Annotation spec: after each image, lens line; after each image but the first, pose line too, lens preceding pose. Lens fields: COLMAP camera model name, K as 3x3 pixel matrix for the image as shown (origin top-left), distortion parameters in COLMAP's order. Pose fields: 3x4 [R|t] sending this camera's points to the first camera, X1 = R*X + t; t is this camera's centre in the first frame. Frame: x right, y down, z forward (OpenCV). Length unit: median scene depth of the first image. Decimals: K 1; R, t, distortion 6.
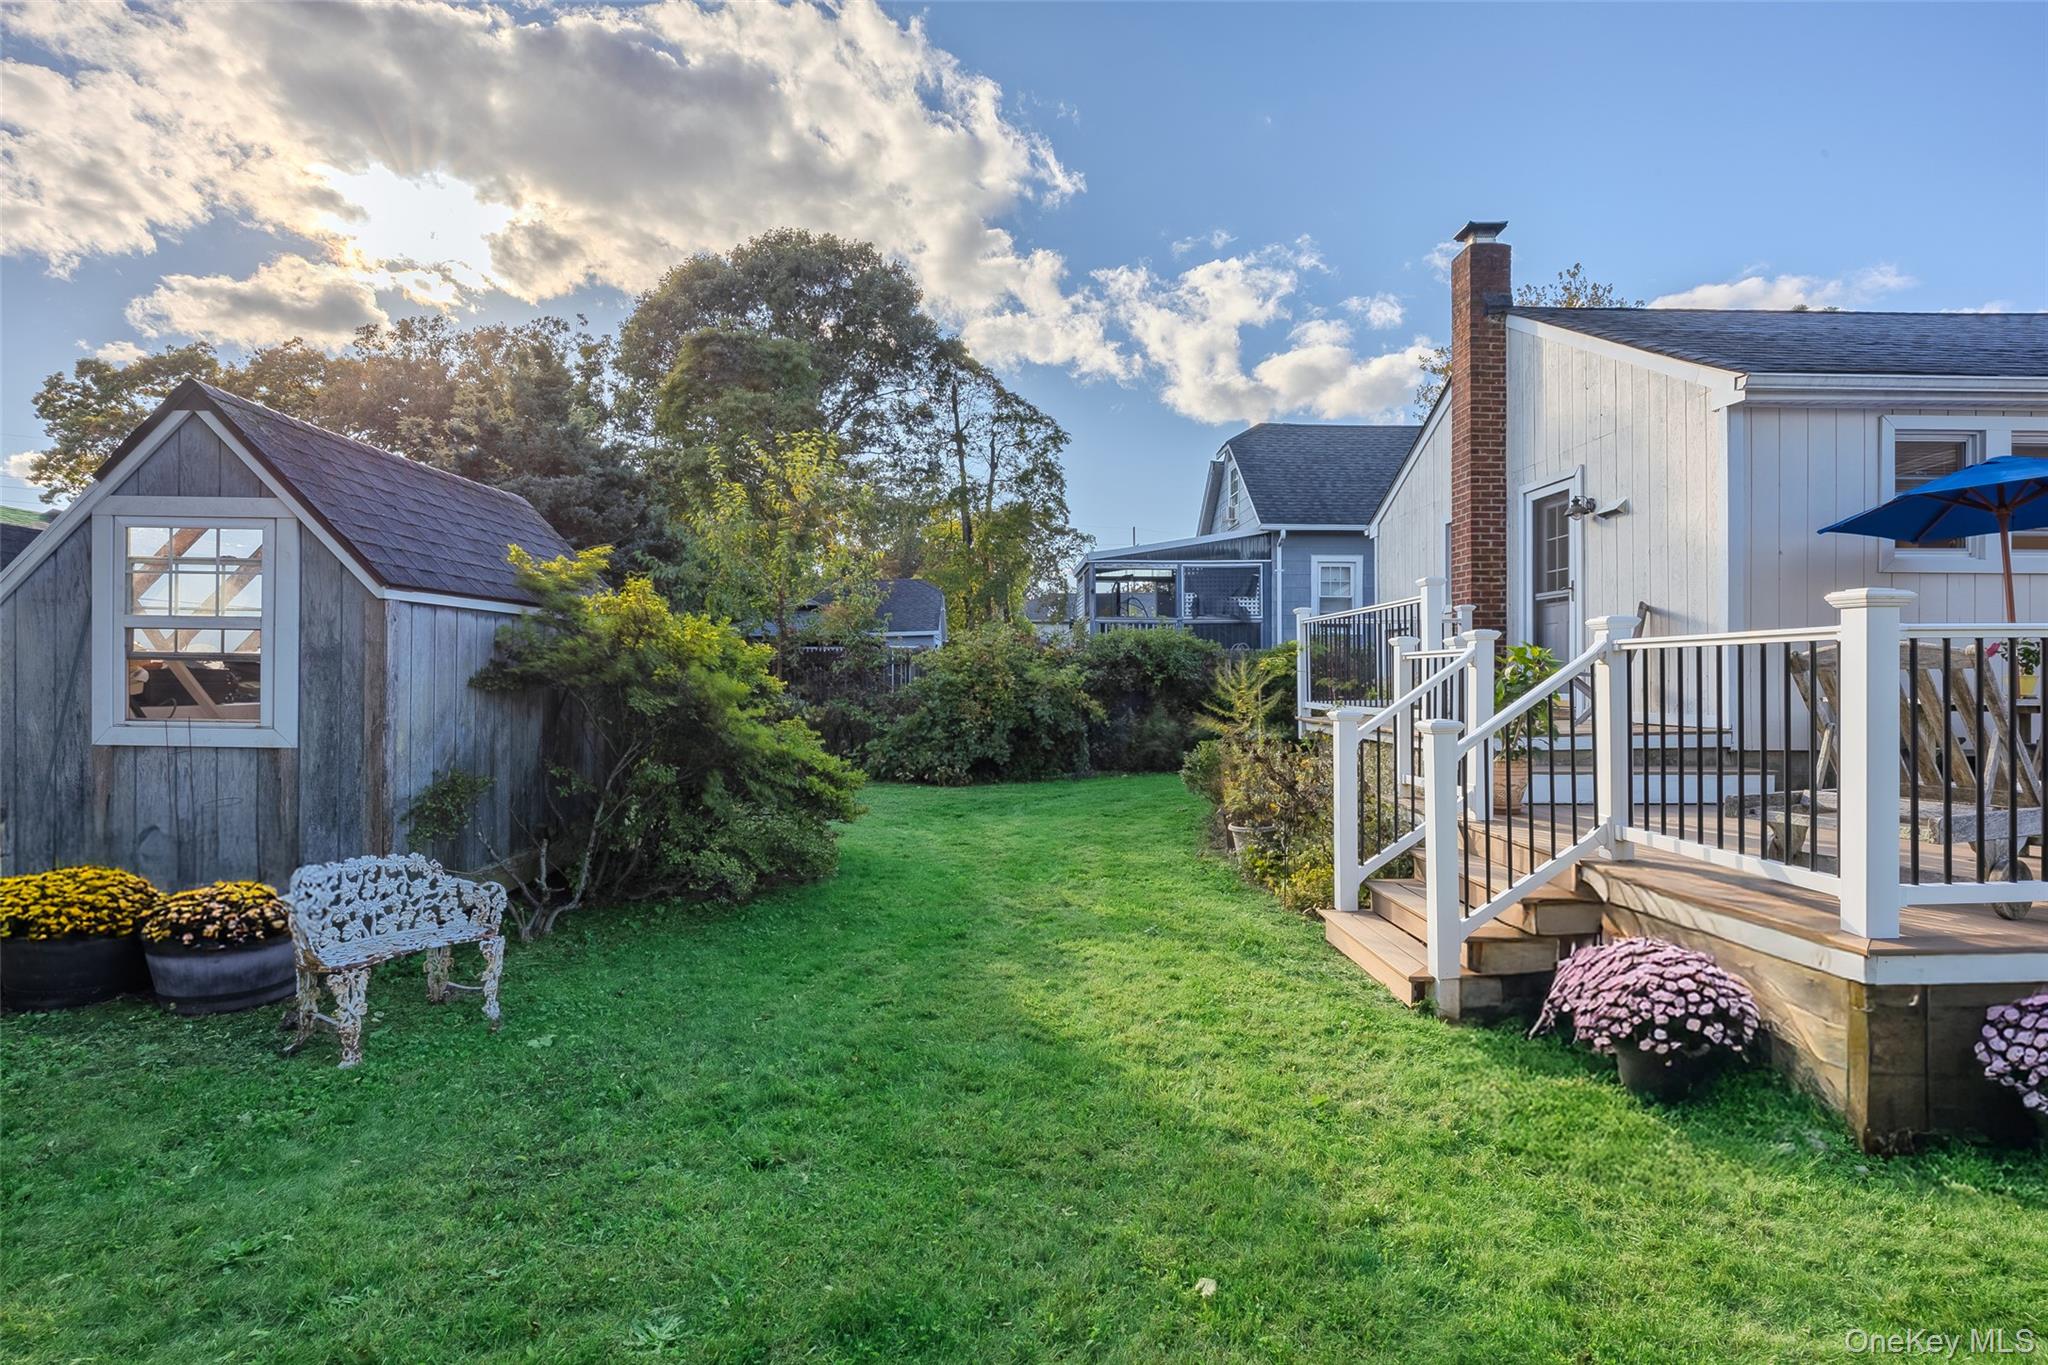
lens RADIAL K [[949.8, 0, 1036.8], [0, 949.8, 679.3], [0, 0, 1]] dist [-0.015442, 0.001504]
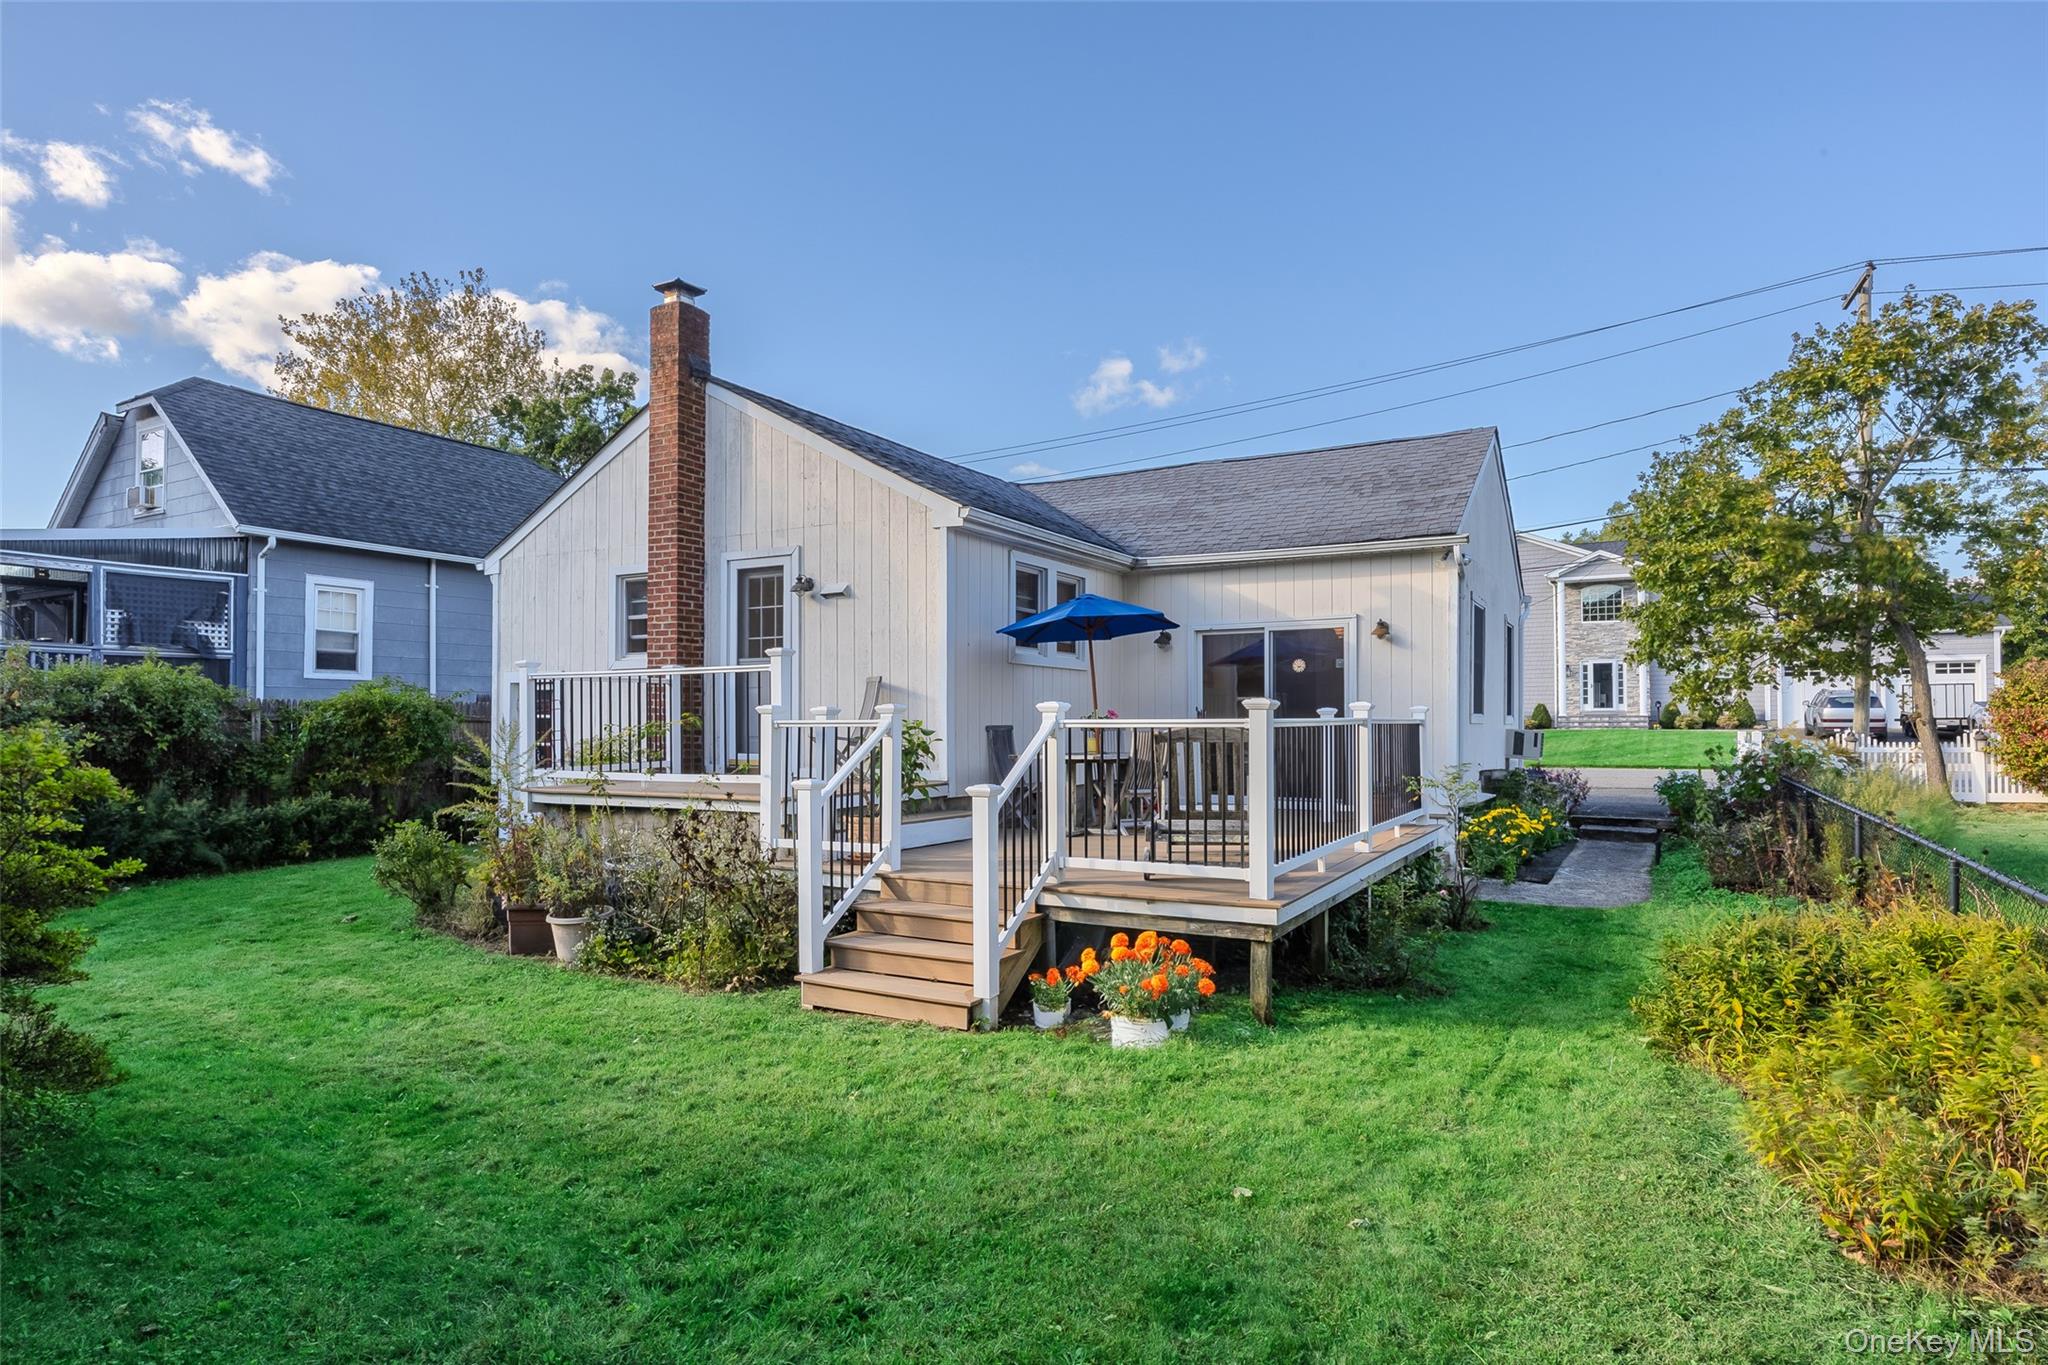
lens RADIAL K [[1078.5, 0, 1036.6], [0, 1078.5, 714.0], [0, 0, 1]] dist [0.003541, -0.000216]
pose [[0.532115, 0.008841, 0.846626, -0.307380], [0.002489, 0.999925, -0.012006, -0.013556], [-0.846668, 0.008496, 0.532053, 0.086979]]
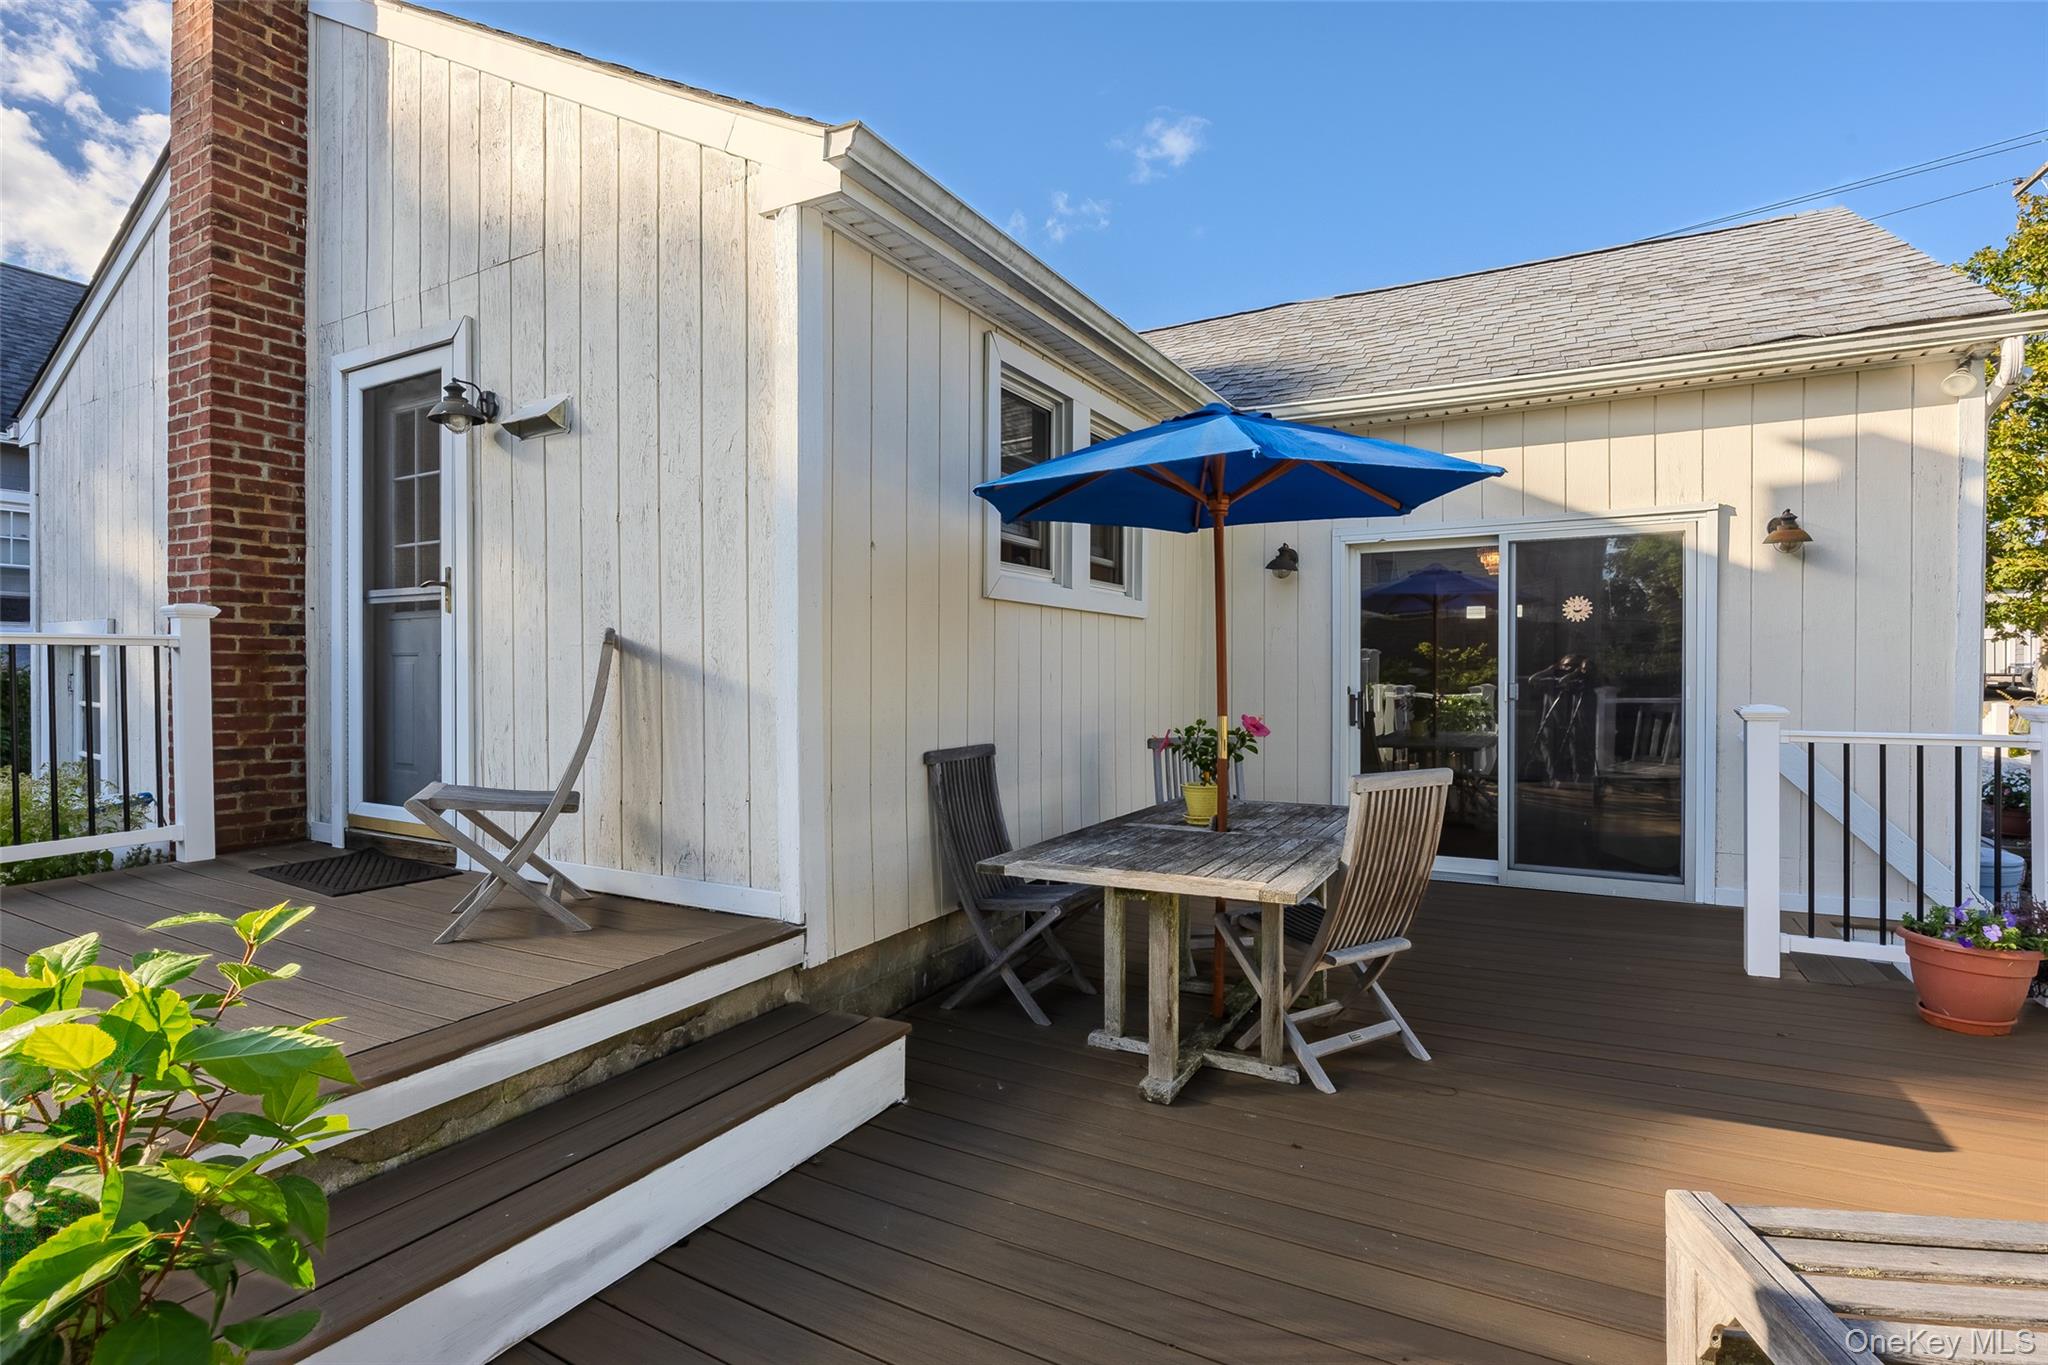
lens RADIAL K [[949.8, 0, 1042.4], [0, 949.8, 673.9], [0, 0, 1]] dist [-0.015442, 0.001504]
pose [[0.483976, -0.003695, 0.875074, 0.279804], [0.005214, 0.999986, 0.001338, -0.047857], [-0.875066, 0.003915, 0.483988, 0.482450]]
